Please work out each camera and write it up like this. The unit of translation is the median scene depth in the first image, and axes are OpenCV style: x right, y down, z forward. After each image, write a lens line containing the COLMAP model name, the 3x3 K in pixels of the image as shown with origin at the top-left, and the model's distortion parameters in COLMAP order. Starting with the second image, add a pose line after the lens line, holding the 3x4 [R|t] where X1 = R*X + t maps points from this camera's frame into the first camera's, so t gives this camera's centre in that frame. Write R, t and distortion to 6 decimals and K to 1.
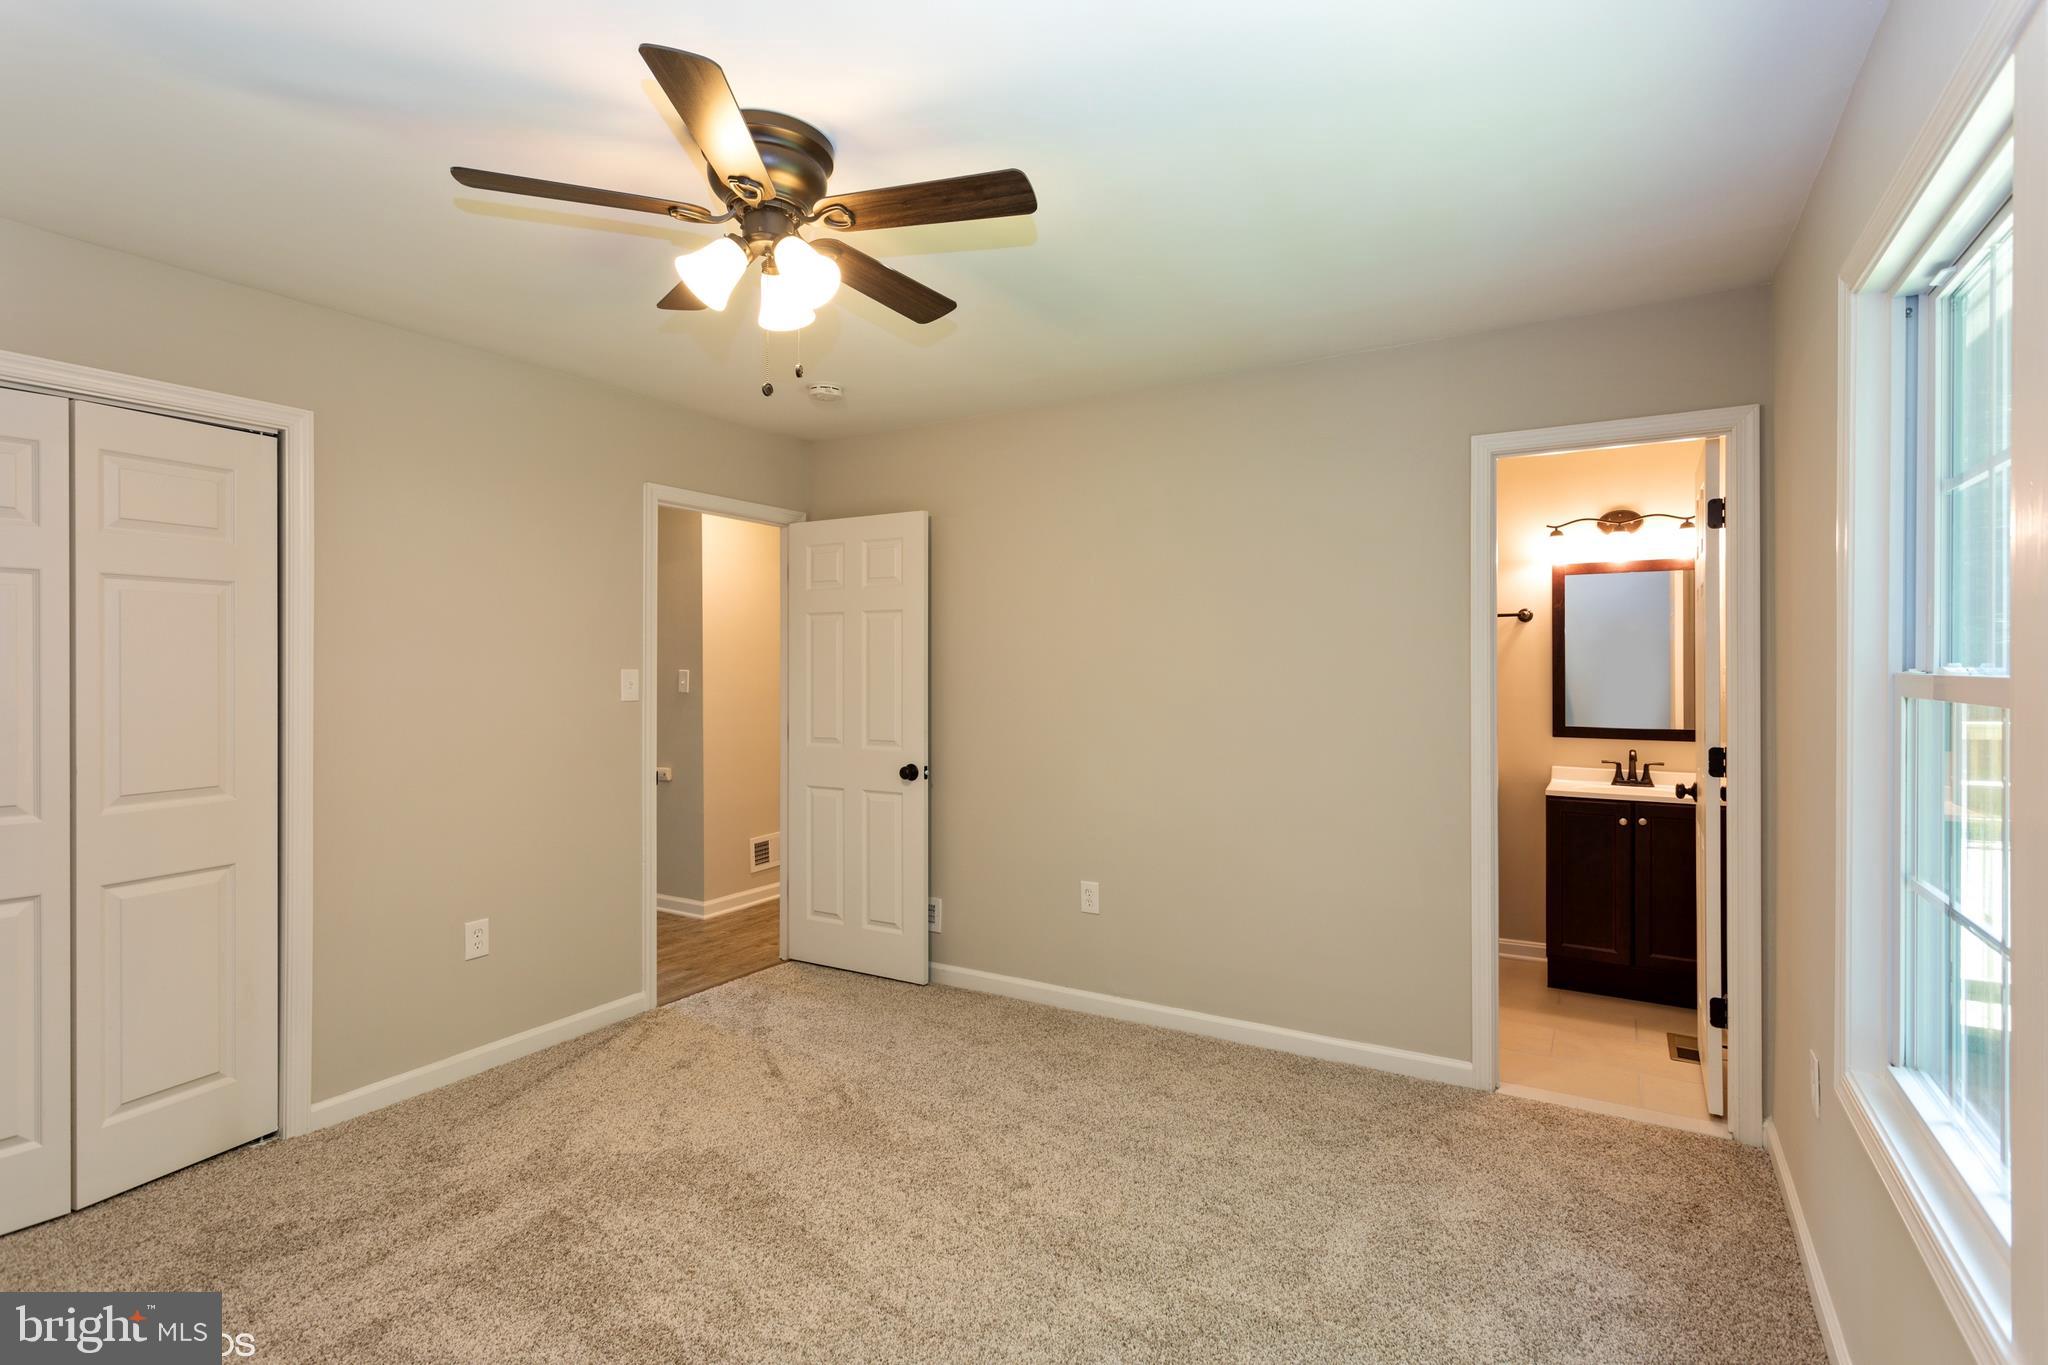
lens RADIAL K [[981.7, 0, 1016.3], [0, 981.7, 674.7], [0, 0, 1]] dist [0.017931, 0.000609]
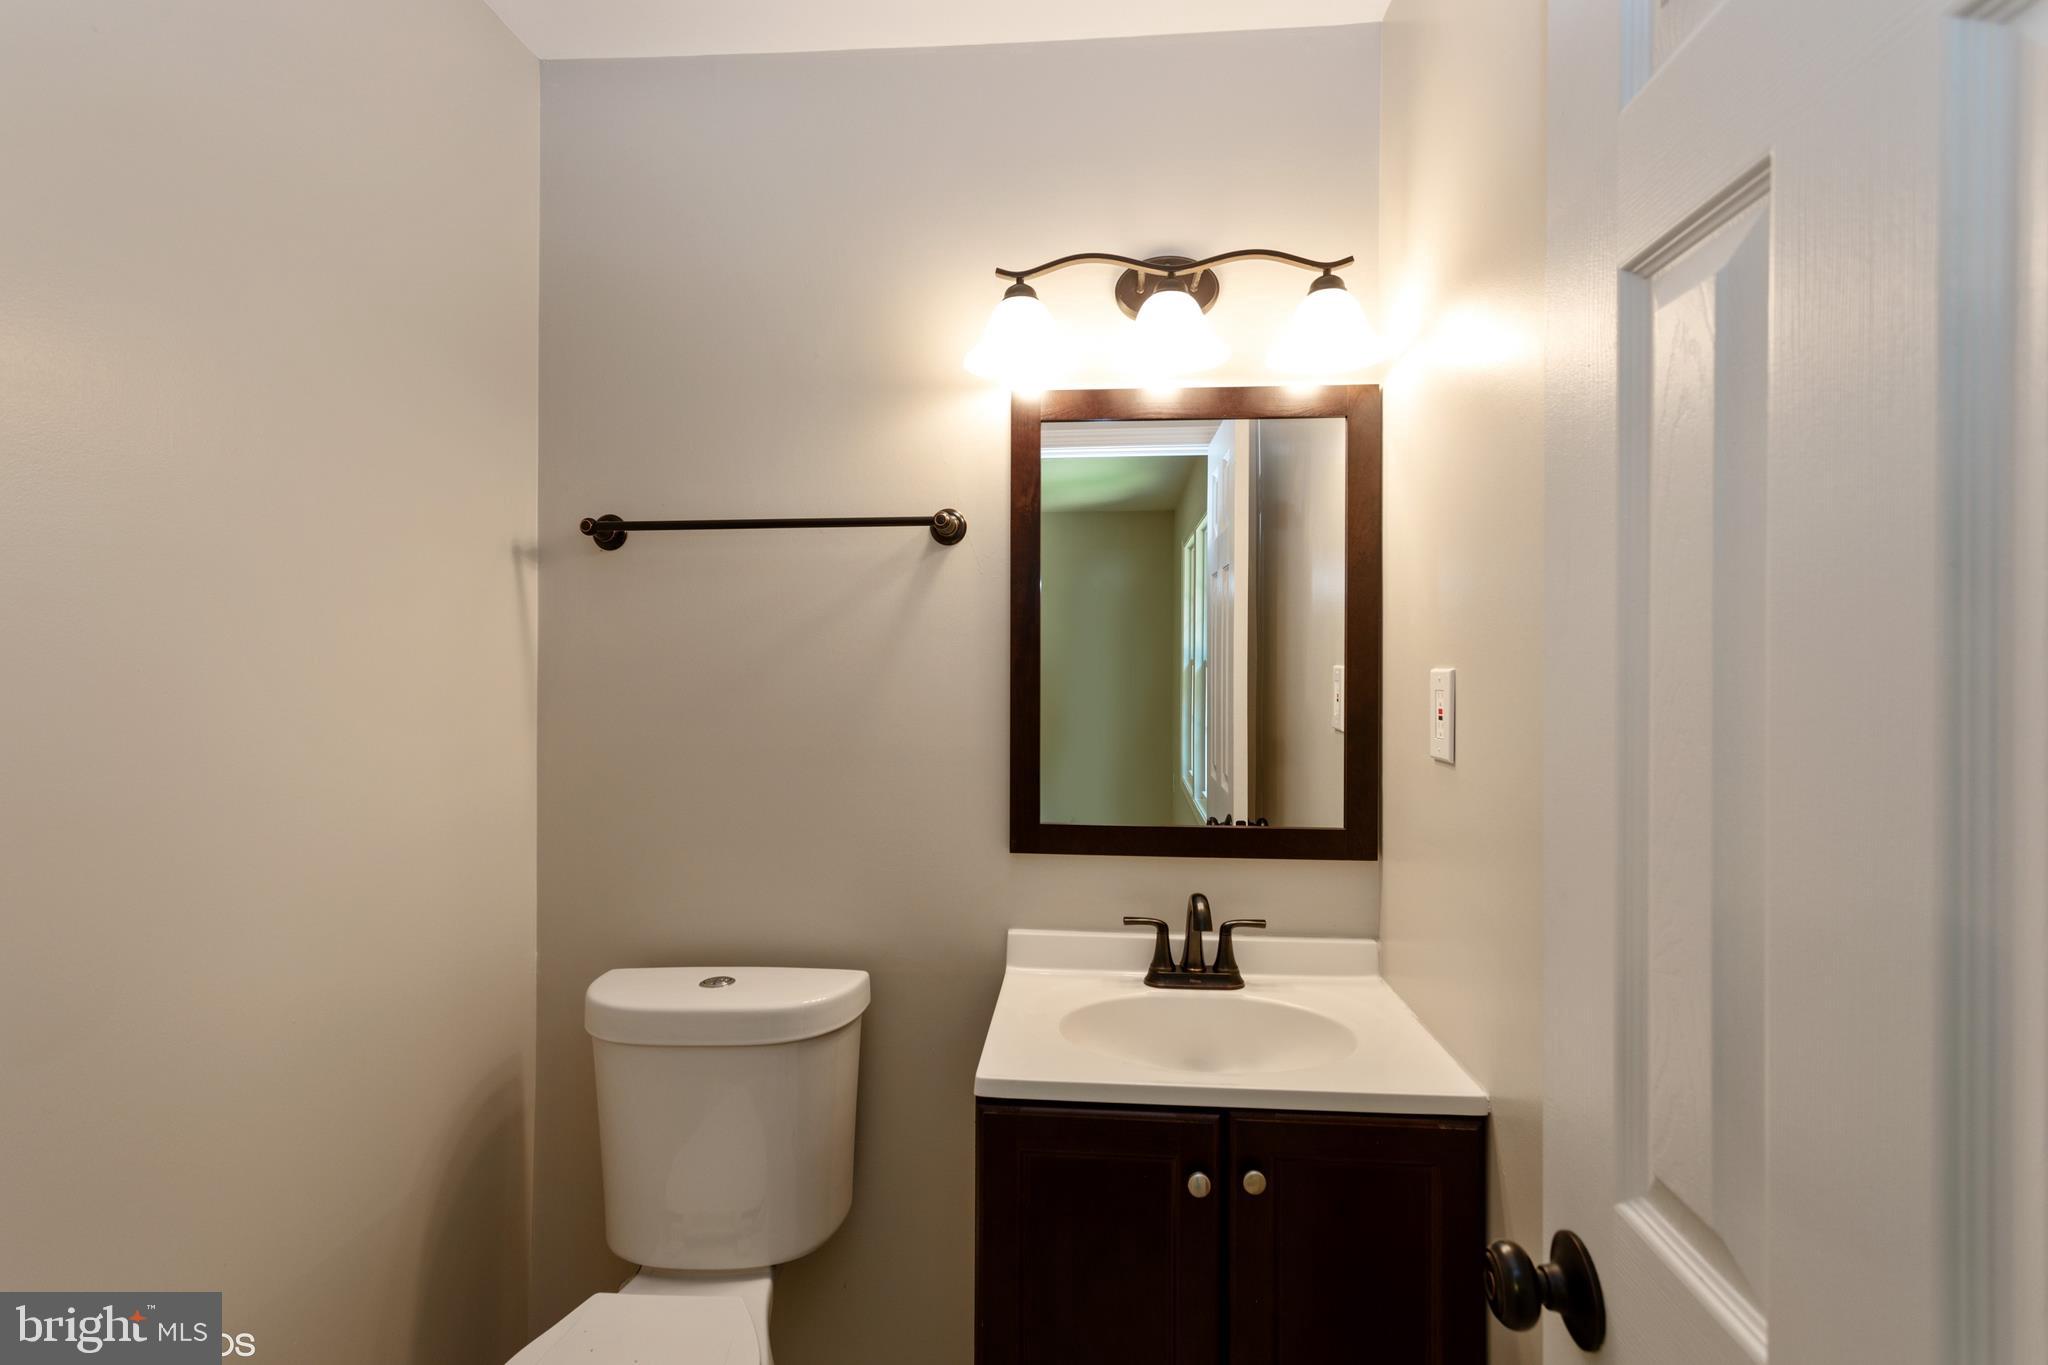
lens RADIAL K [[981.7, 0, 1016.3], [0, 981.7, 674.7], [0, 0, 1]] dist [0.017931, 0.000609]
pose [[0.892910, 0.005685, 0.450198, 0.391668], [-0.005722, 0.999983, -0.001280, -0.003593], [-0.450198, -0.001433, 0.892928, 0.691739]]
